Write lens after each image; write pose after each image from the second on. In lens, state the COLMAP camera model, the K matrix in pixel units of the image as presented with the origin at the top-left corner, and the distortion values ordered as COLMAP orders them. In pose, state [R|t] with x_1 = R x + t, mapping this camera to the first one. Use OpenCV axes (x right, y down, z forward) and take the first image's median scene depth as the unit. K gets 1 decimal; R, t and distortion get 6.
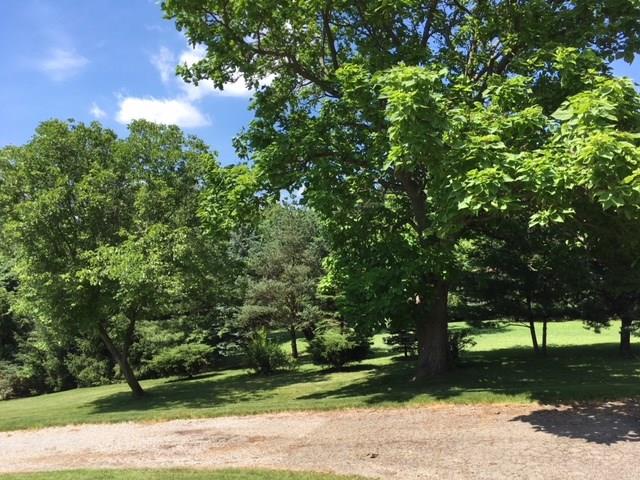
lens RADIAL K [[550.2, 0, 318.2], [0, 550.2, 243.9], [0, 0, 1]] dist [0.043290, -0.001312]
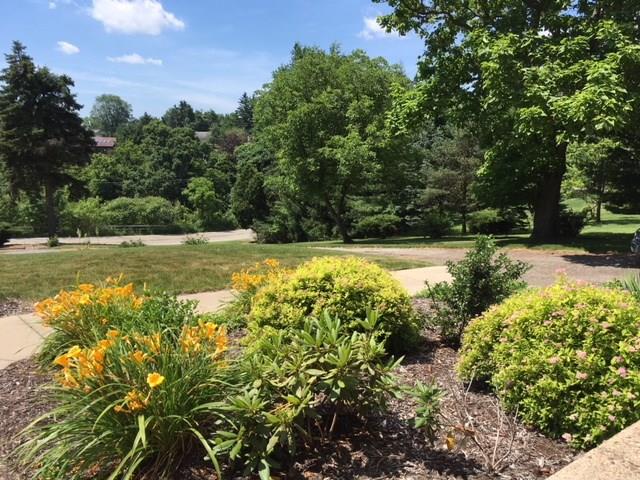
lens RADIAL K [[550.2, 0, 318.2], [0, 550.2, 243.9], [0, 0, 1]] dist [0.043290, -0.001312]
pose [[0.927416, 0.087930, -0.363550, 0.111997], [-0.013331, 0.979128, 0.202809, -0.019582], [0.373794, -0.183242, 0.909231, -0.297761]]
